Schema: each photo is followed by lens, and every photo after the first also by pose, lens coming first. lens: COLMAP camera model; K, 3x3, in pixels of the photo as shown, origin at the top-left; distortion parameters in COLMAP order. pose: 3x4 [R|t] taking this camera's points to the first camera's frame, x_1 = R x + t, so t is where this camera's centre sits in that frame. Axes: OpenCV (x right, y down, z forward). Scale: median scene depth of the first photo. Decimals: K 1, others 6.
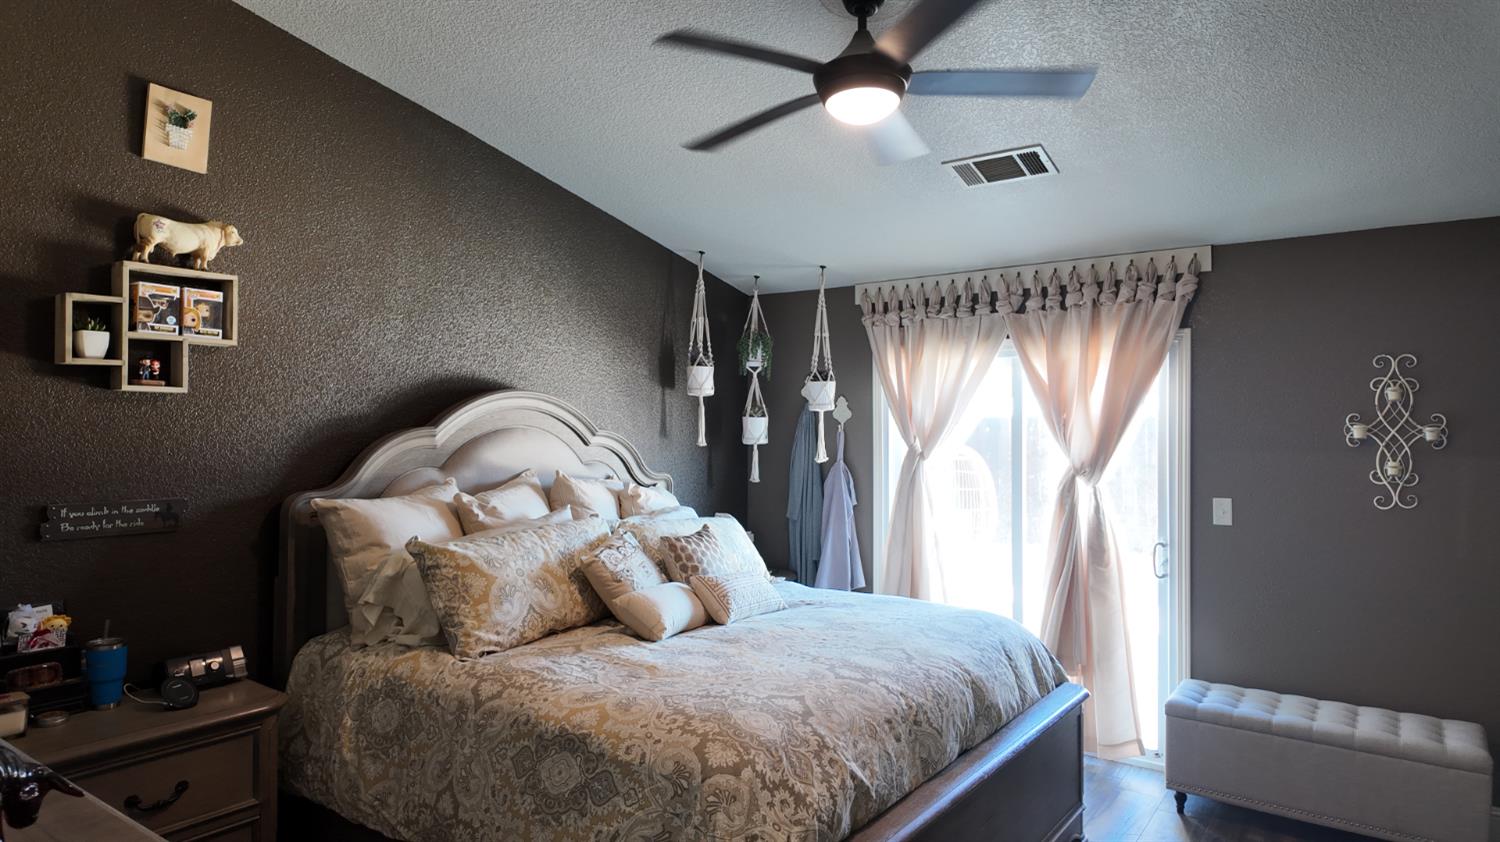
lens RADIAL K [[870.0, 0, 750.0], [0, 870.0, 421.0], [0, 0, 1]] dist [0.045536, -0.032567]
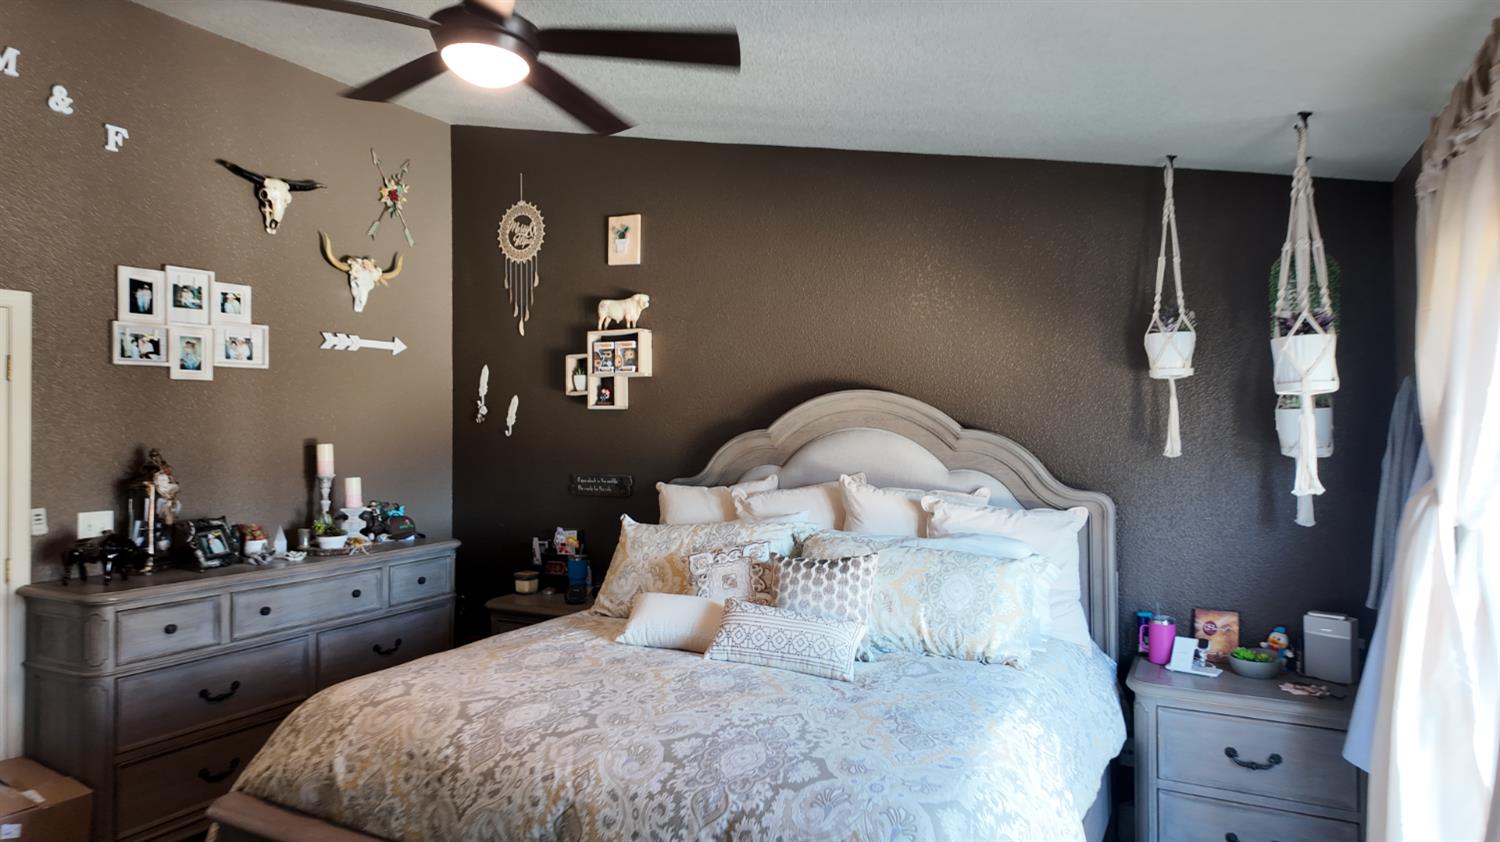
lens RADIAL K [[870.0, 0, 750.0], [0, 870.0, 421.0], [0, 0, 1]] dist [0.045536, -0.032567]
pose [[0.142355, -0.007855, -0.989784, 0.943780], [0.015796, 0.999859, -0.005663, 0.002116], [0.989690, -0.014828, 0.142459, 1.028290]]
